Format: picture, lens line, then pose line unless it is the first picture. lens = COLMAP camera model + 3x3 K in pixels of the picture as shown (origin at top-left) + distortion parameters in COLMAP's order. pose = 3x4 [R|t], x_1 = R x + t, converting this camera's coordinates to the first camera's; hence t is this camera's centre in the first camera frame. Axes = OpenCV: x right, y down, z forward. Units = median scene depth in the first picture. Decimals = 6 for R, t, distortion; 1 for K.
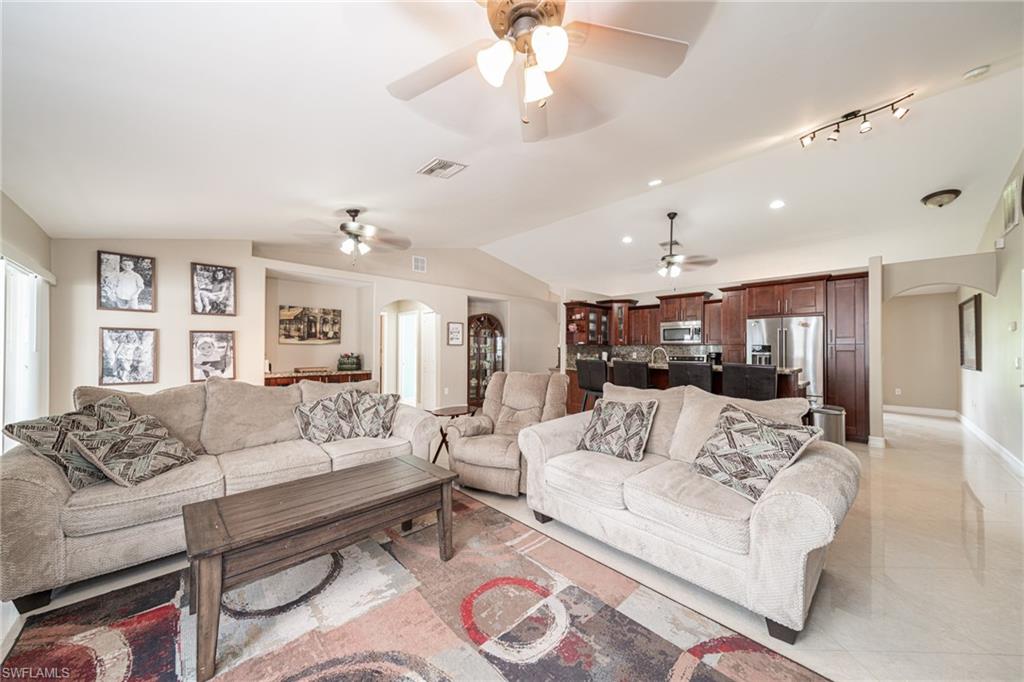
lens RADIAL K [[357.3, 0, 512.3], [0, 357.3, 349.6], [0, 0, 1]] dist [0.006402, 0.000023]
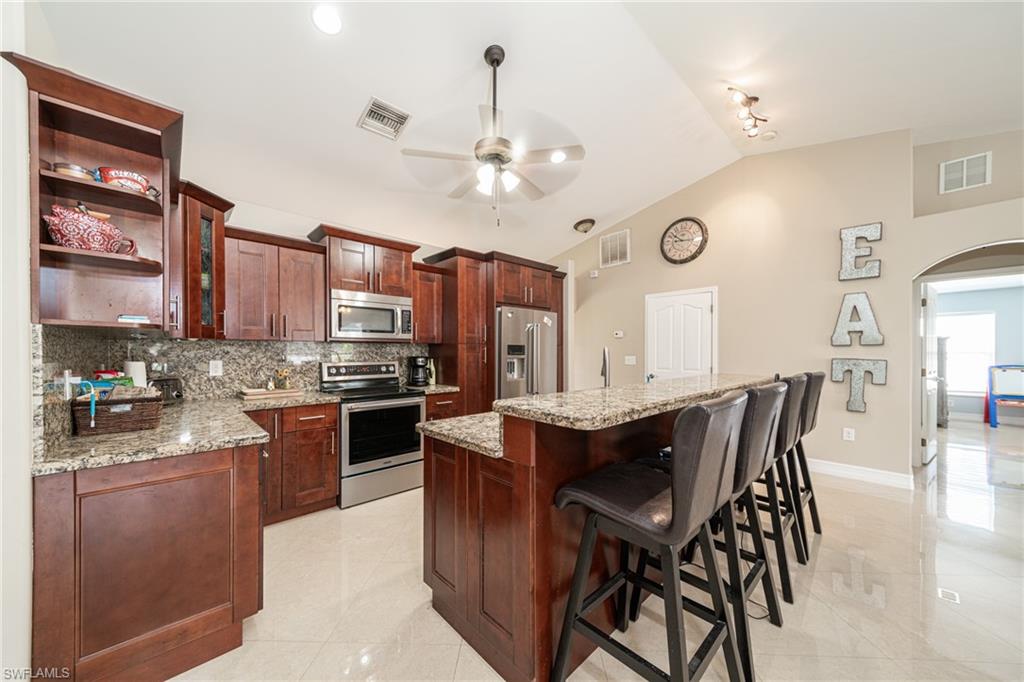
lens RADIAL K [[357.3, 0, 512.3], [0, 357.3, 349.6], [0, 0, 1]] dist [0.006402, 0.000023]
pose [[0.016982, 0.004841, 0.999844, -0.010262], [0.005297, 0.999974, -0.004931, 0.000962], [-0.999842, 0.005380, 0.016956, 0.897969]]
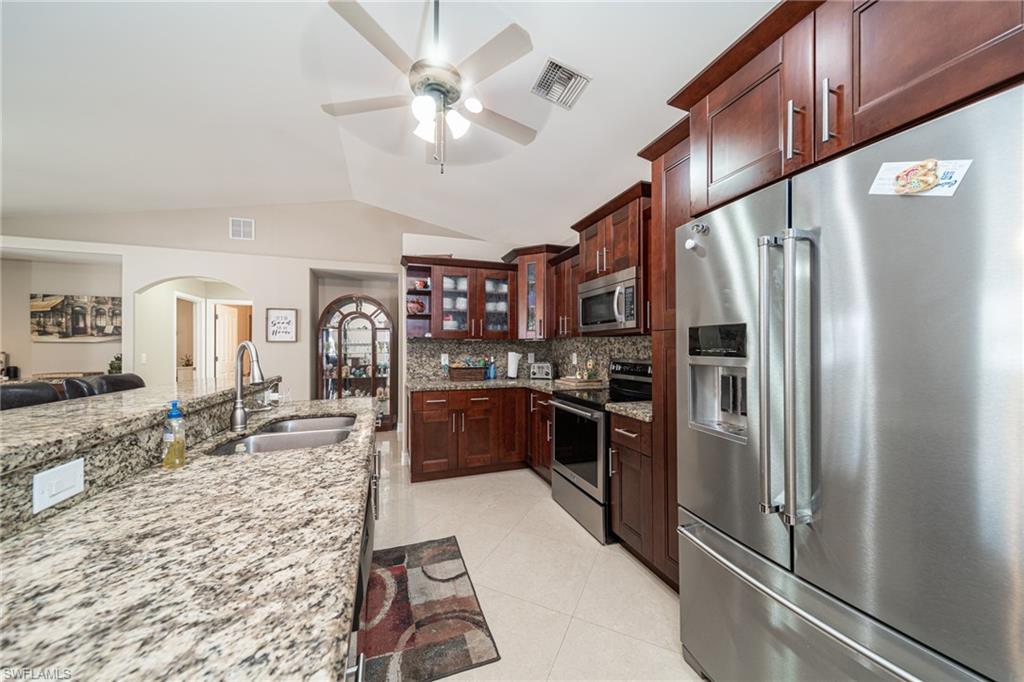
lens RADIAL K [[352.7, 0, 512.7], [0, 352.7, 343.9], [0, 0, 1]] dist [0.004634, -0.000084]
pose [[0.910768, -0.009729, -0.412805, 0.597454], [0.004492, 0.999897, -0.013656, 0.002500], [0.412895, 0.010583, 0.910717, 0.669154]]
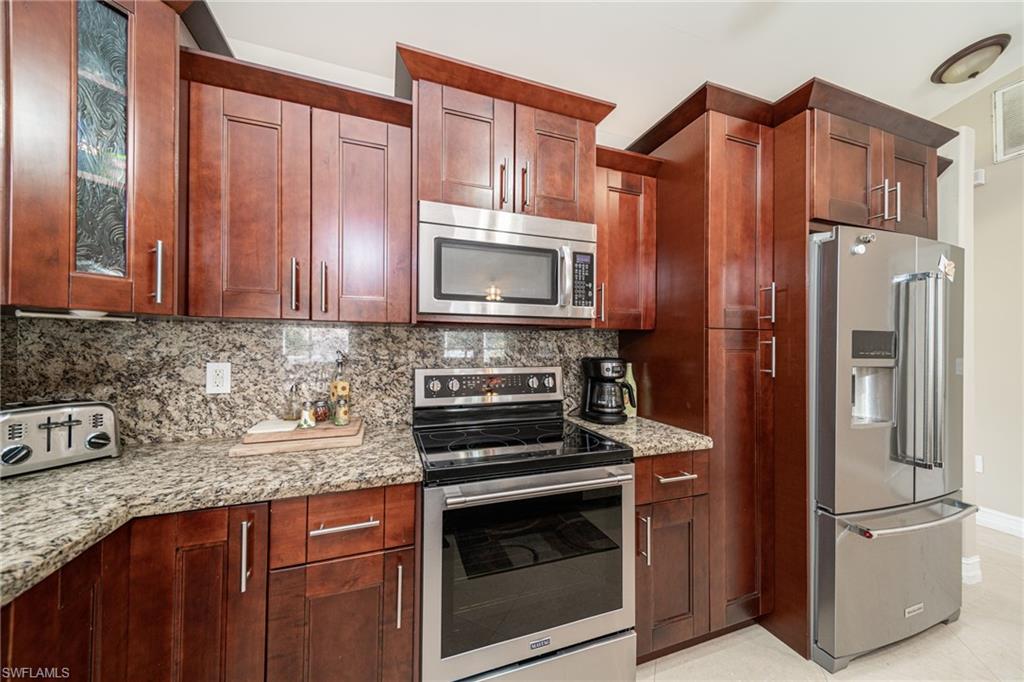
lens RADIAL K [[357.3, 0, 512.3], [0, 357.3, 349.6], [0, 0, 1]] dist [0.006402, 0.000023]
pose [[0.416561, -0.005623, 0.909090, 0.308888], [-0.002012, 0.999973, 0.007107, 0.000327], [-0.909105, -0.004790, 0.416539, 1.016815]]
